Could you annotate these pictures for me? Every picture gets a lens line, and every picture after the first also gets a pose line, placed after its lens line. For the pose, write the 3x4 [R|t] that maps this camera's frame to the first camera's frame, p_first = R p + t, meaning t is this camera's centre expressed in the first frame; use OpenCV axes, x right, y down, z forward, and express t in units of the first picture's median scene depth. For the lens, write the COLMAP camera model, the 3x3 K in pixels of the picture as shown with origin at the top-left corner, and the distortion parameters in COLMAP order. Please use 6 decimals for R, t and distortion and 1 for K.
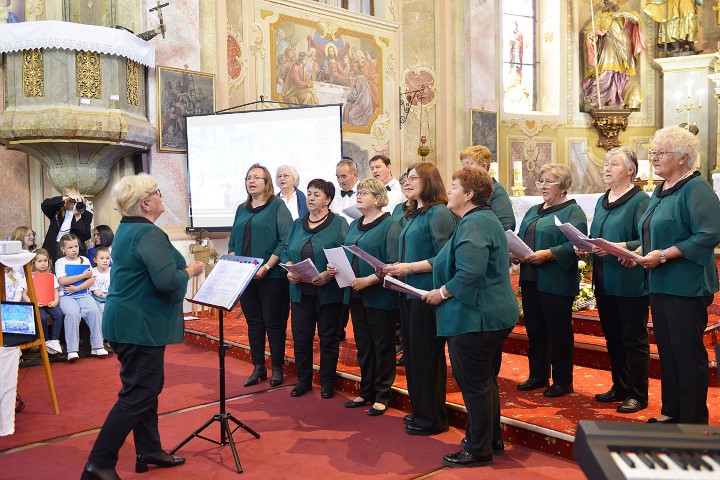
lens RADIAL K [[644.8, 0, 360.0], [0, 644.8, 240.0], [0, 0, 1]] dist [0.001385, 0.003356]
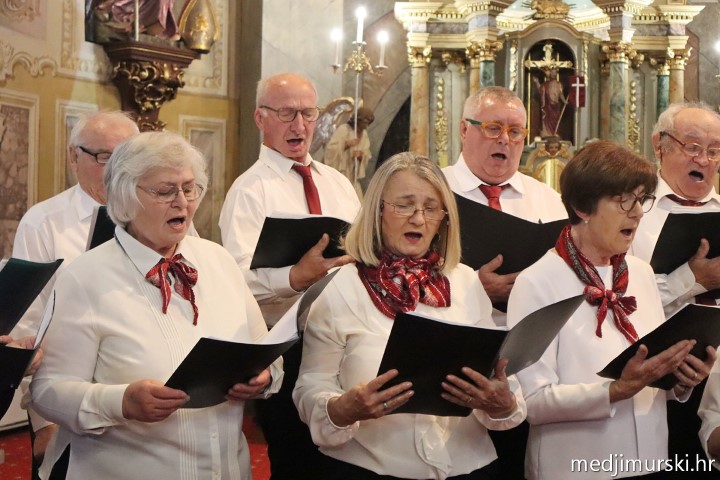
lens RADIAL K [[1413.2, 0, 360.0], [0, 1413.2, 240.0], [0, 0, 1]] dist [0.015551, -0.126910]
pose [[0.684778, 0.041413, 0.727574, -0.180954], [0.003436, 0.998189, -0.060050, -0.021444], [-0.728744, 0.043621, 0.683396, 0.286828]]
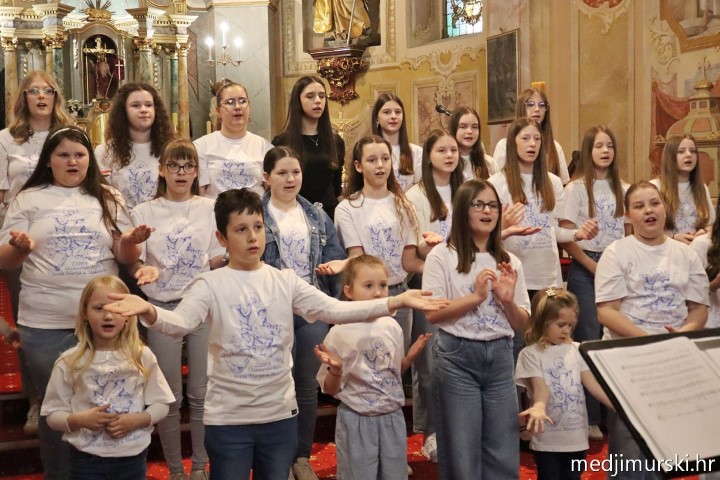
lens RADIAL K [[955.6, 0, 360.0], [0, 955.6, 240.0], [0, 0, 1]] dist [0.015049, -0.034913]
pose [[0.354357, -0.046210, 0.933968, -0.238613], [0.049932, 0.998288, 0.030448, -0.018066], [-0.933776, 0.035846, 0.356057, 0.246243]]
